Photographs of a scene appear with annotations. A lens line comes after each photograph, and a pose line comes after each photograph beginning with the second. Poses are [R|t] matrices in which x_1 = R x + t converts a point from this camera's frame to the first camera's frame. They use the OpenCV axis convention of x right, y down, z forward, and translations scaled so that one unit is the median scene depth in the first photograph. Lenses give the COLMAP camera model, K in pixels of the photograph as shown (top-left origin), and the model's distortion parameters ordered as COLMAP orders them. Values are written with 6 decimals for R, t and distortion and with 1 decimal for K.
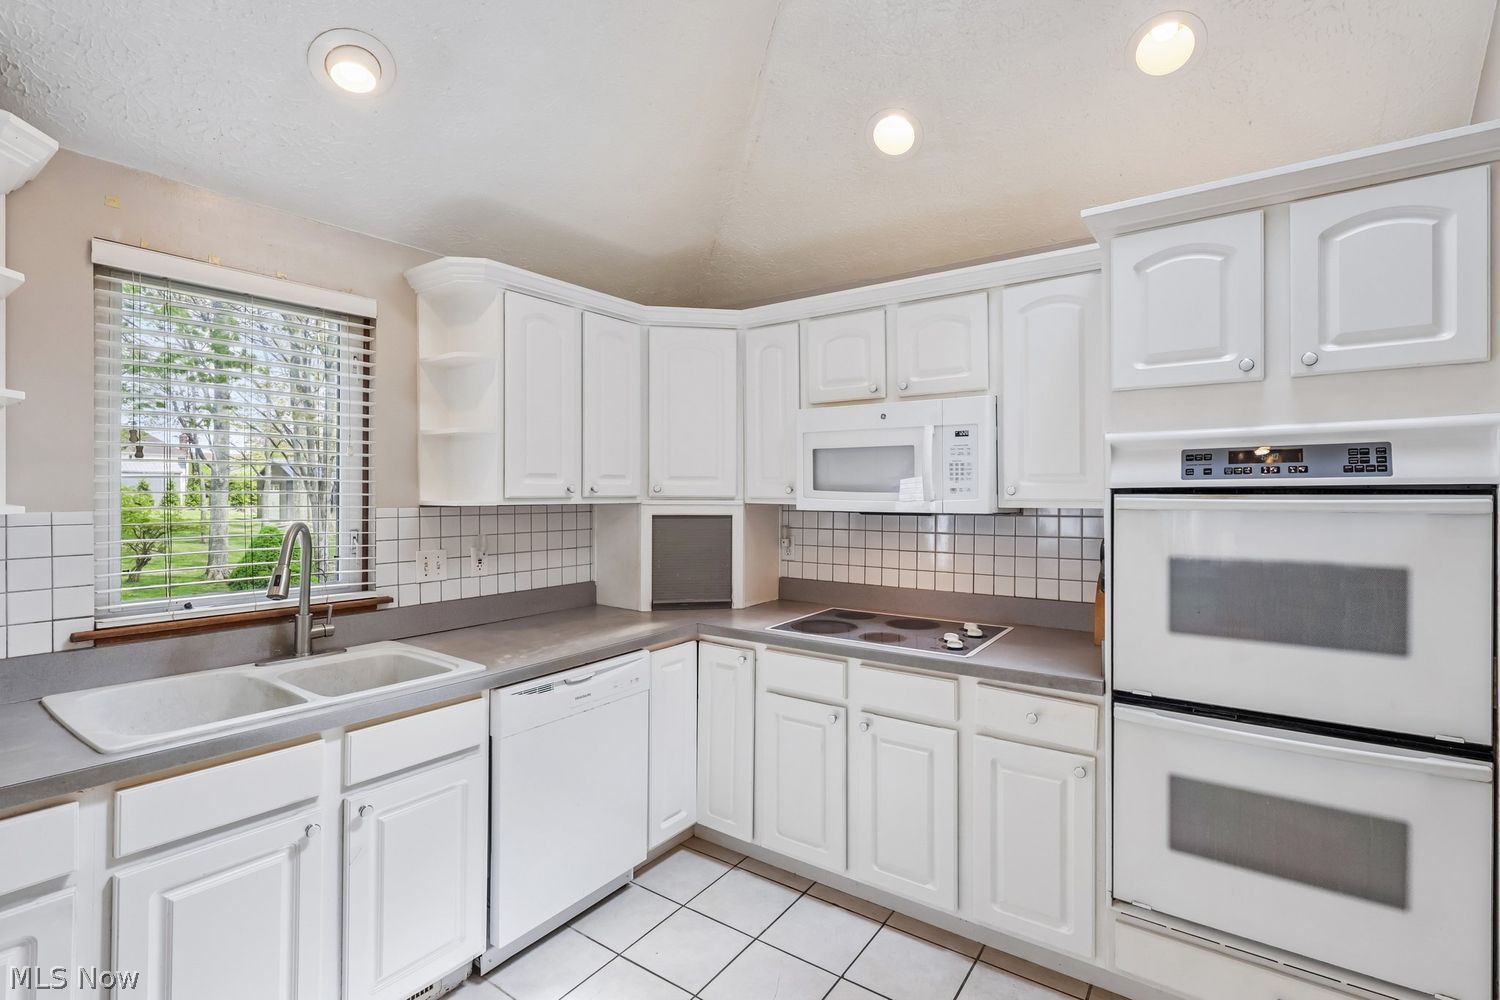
lens RADIAL K [[699.5, 0, 750.2], [0, 699.5, 489.2], [0, 0, 1]] dist [0.001759, -0.000410]
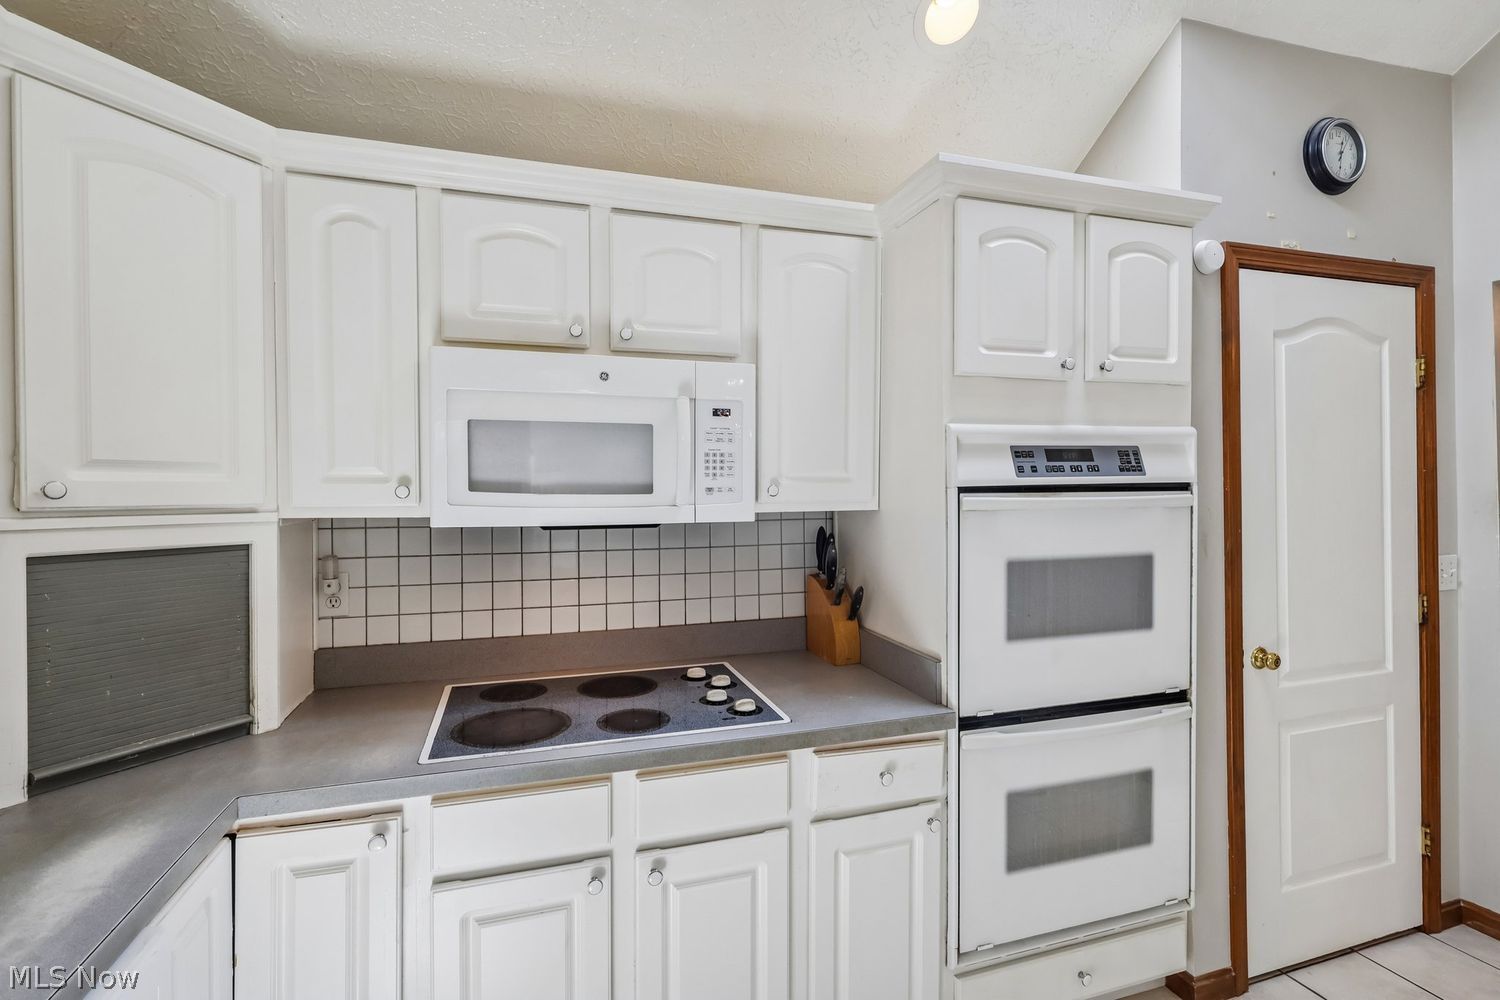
lens RADIAL K [[699.5, 0, 750.2], [0, 699.5, 489.2], [0, 0, 1]] dist [0.001759, -0.000410]
pose [[0.600102, -0.004573, 0.799910, -0.261973], [0.004489, 0.999987, 0.002349, -0.001100], [-0.799911, 0.002181, 0.600115, 0.536891]]
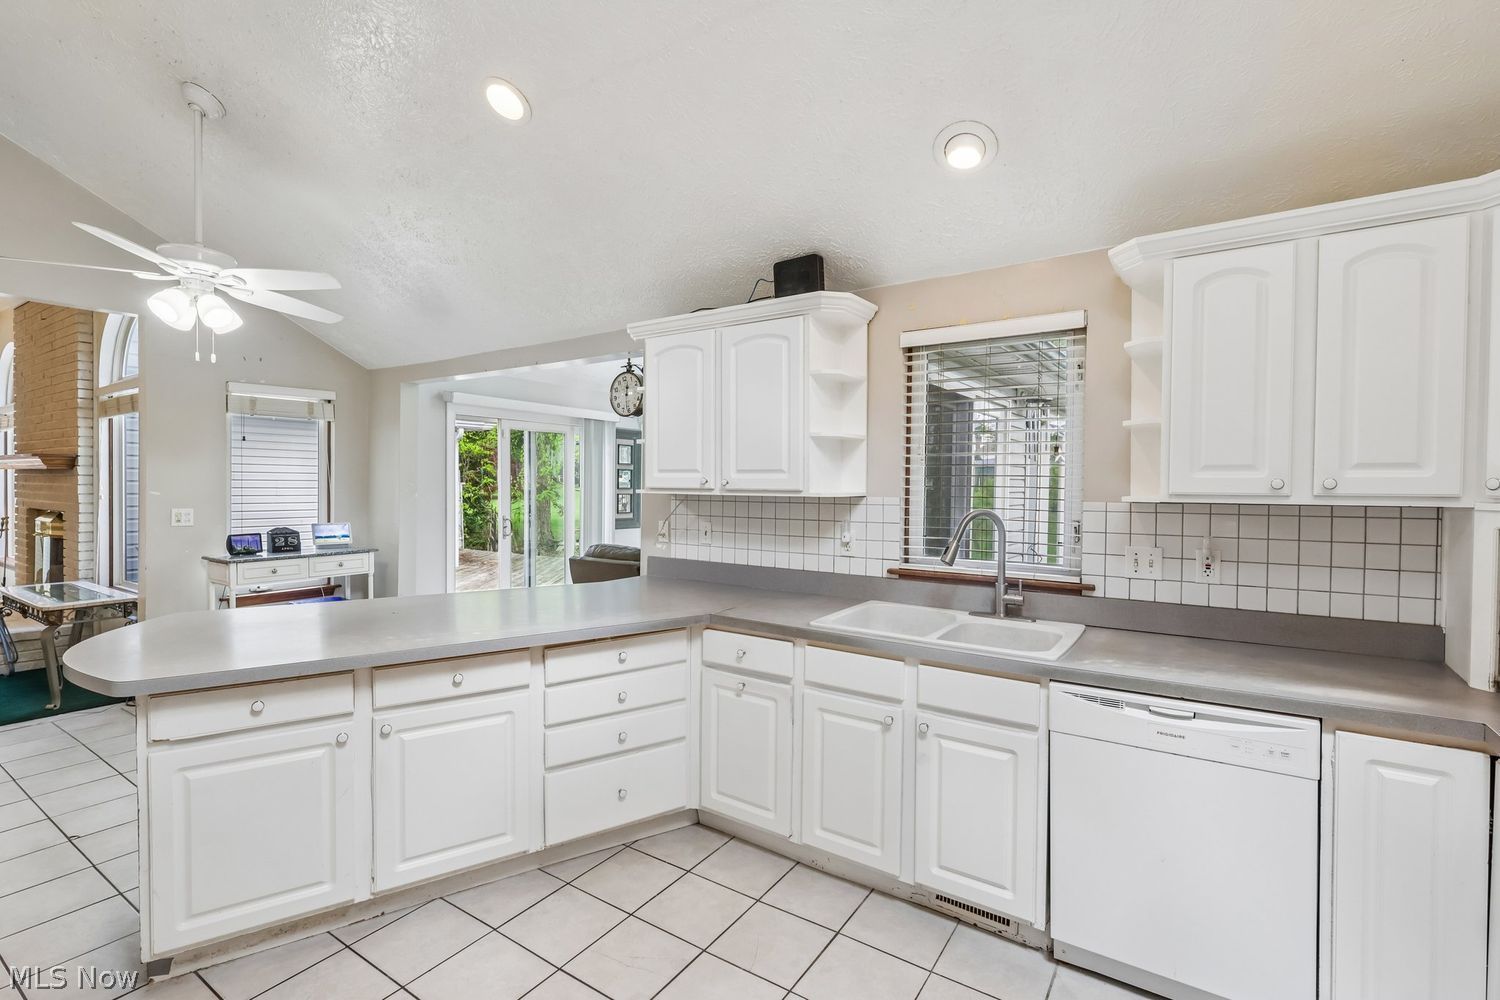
lens RADIAL K [[696.8, 0, 748.8], [0, 696.8, 497.1], [0, 0, 1]] dist [0.000761, 0.000885]
pose [[0.022429, 0.019886, -0.999551, 0.527674], [-0.000022, 0.999802, 0.019891, -0.001789], [0.999748, -0.000424, 0.022425, 0.445543]]
